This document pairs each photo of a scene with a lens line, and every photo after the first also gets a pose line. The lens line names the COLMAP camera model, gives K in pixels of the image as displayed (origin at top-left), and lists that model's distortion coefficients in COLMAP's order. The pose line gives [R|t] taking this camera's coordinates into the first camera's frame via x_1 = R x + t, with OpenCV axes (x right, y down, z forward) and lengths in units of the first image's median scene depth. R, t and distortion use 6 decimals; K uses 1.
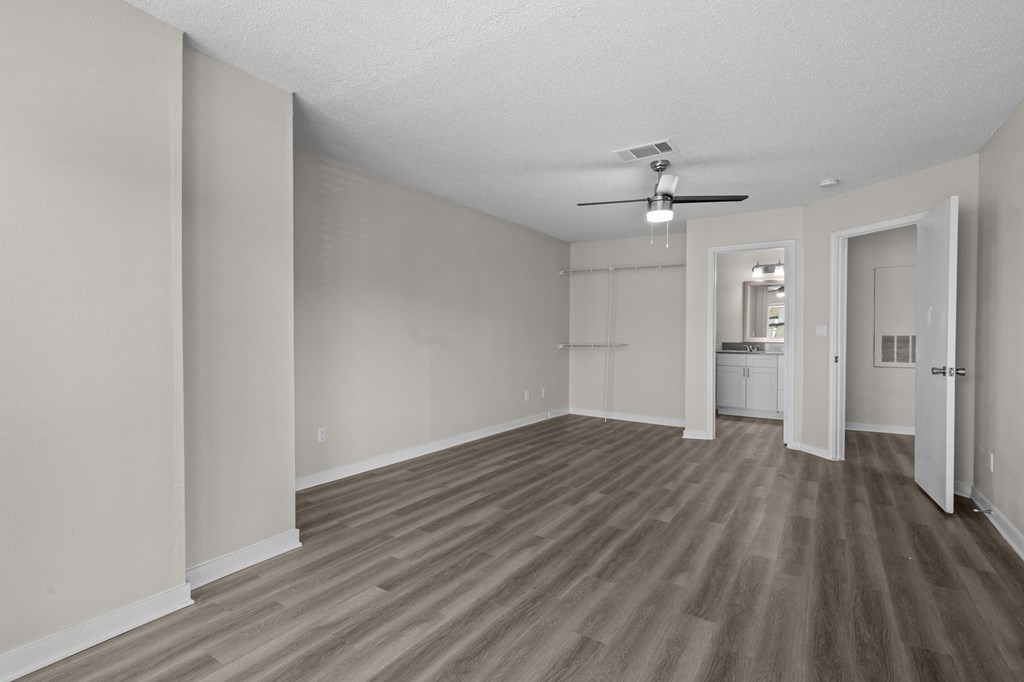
lens RADIAL K [[503.2, 0, 508.2], [0, 503.2, 339.0], [0, 0, 1]] dist [-0.001674, -0.000180]
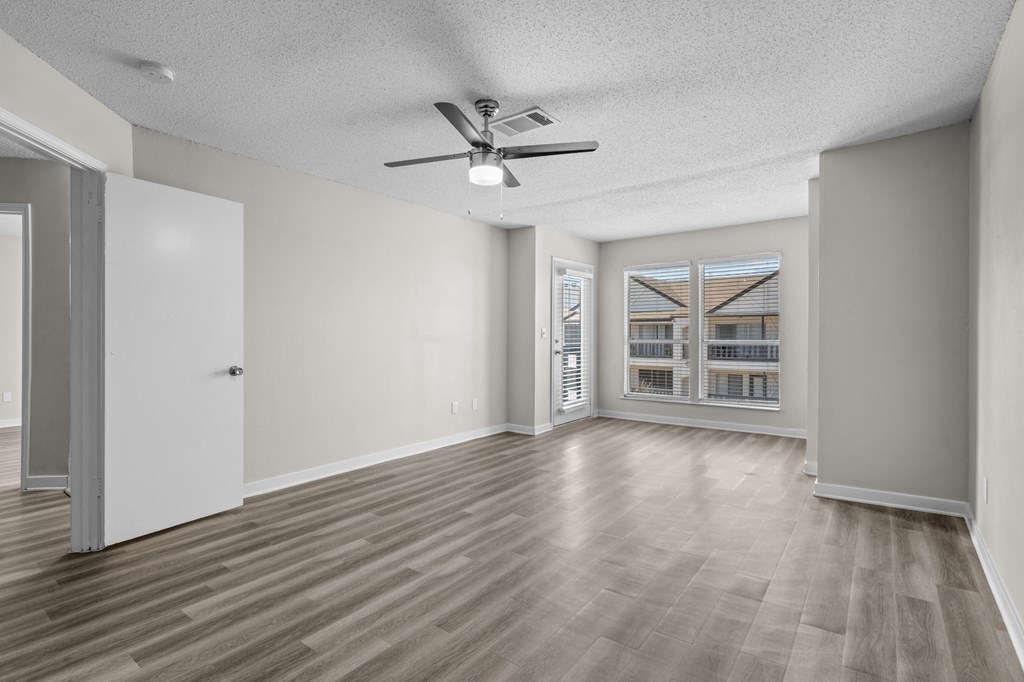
lens RADIAL K [[503.2, 0, 512.6], [0, 503.2, 336.9], [0, 0, 1]] dist [-0.001674, -0.000180]
pose [[-0.998288, -0.003101, 0.058408, 0.232717], [-0.001973, 0.999811, 0.019354, -0.022527], [-0.058457, 0.019205, -0.998105, 1.837275]]
